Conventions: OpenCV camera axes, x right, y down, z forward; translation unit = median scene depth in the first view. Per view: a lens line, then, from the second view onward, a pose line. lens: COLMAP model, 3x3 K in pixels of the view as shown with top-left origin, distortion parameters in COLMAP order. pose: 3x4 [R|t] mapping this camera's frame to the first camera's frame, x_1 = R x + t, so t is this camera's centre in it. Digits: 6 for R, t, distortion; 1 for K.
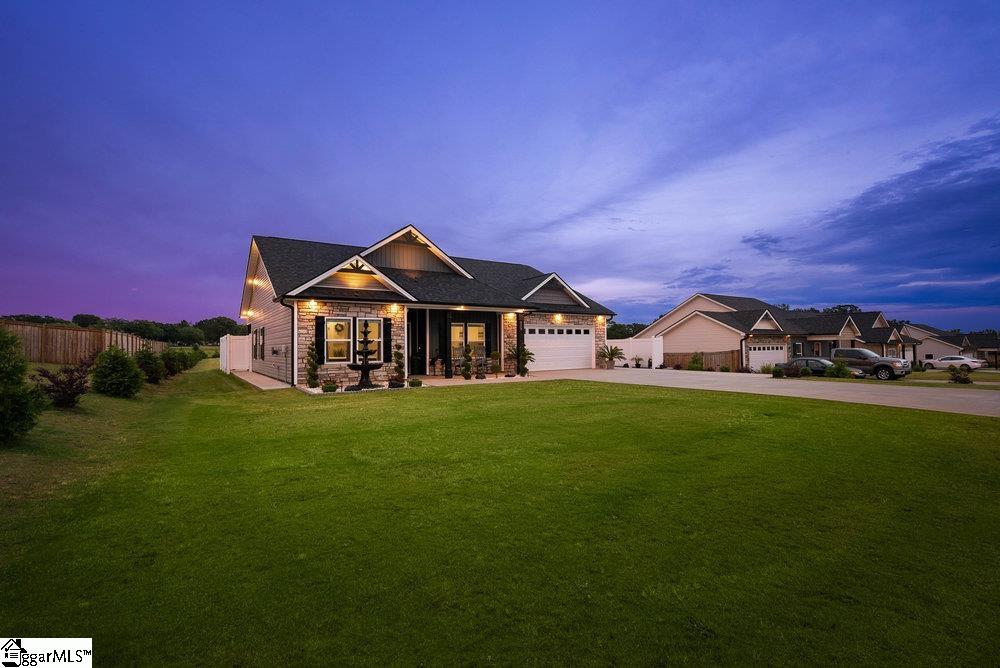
lens RADIAL K [[459.2, 0, 498.8], [0, 459.2, 335.5], [0, 0, 1]] dist [0.003164, 0.000414]
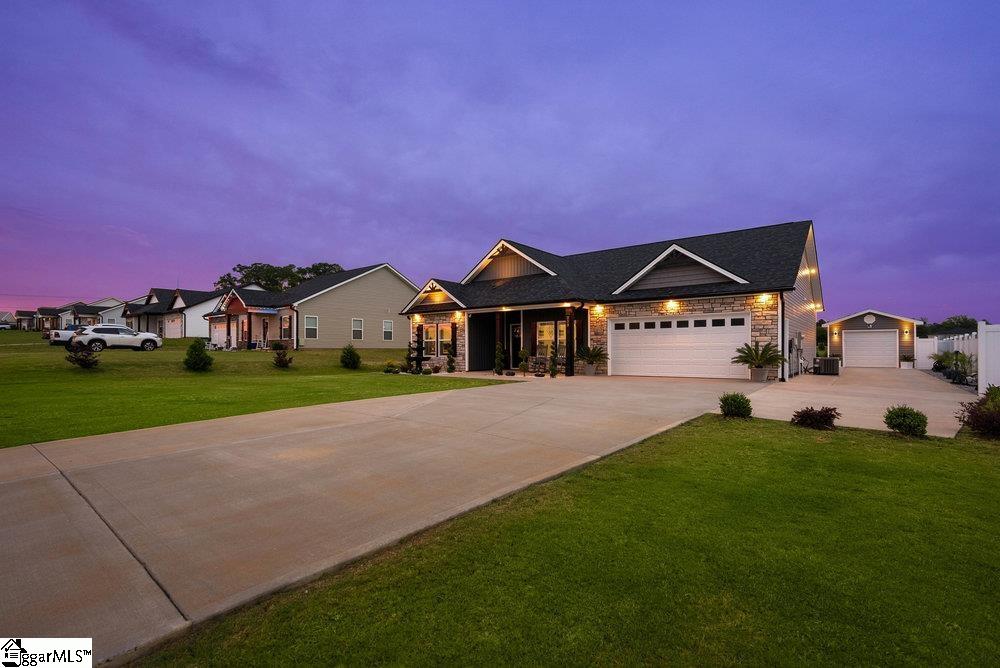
lens RADIAL K [[459.2, 0, 500.8], [0, 459.2, 344.9], [0, 0, 1]] dist [0.003164, 0.000414]
pose [[0.302473, 0.001285, -0.953157, 0.974336], [0.022920, 0.999700, 0.008622, 0.015150], [0.952882, -0.024454, 0.302353, 0.689251]]
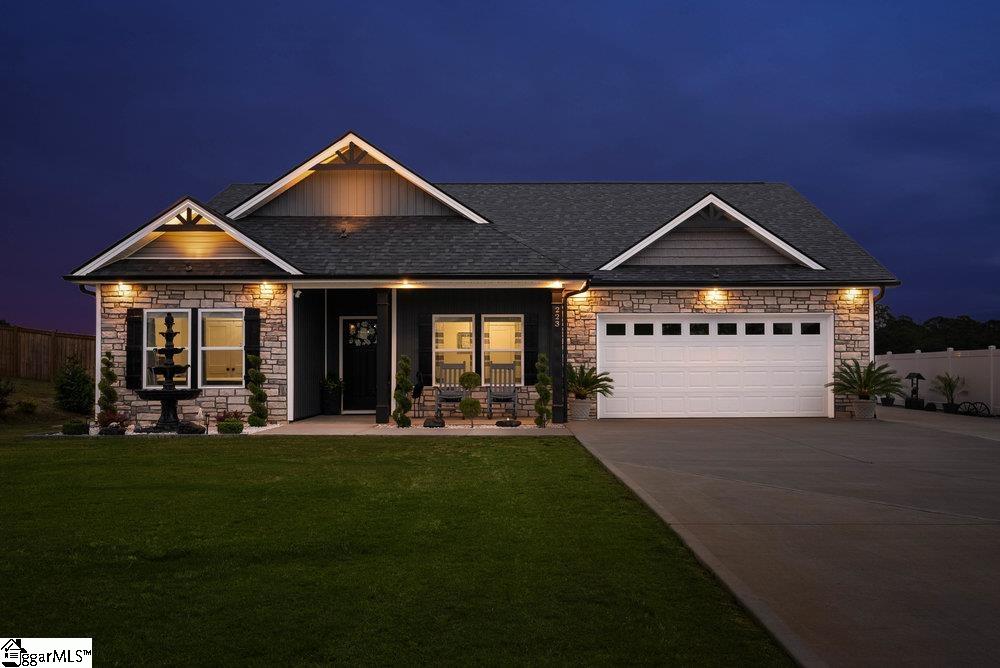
lens RADIAL K [[851.1, 0, 519.3], [0, 851.1, 359.9], [0, 0, 1]] dist [0.010533, 0.001041]
pose [[0.829980, 0.001713, -0.557790, 0.557559], [0.006508, 0.999897, 0.012755, 0.012146], [0.557755, -0.014217, 0.829884, 0.310260]]
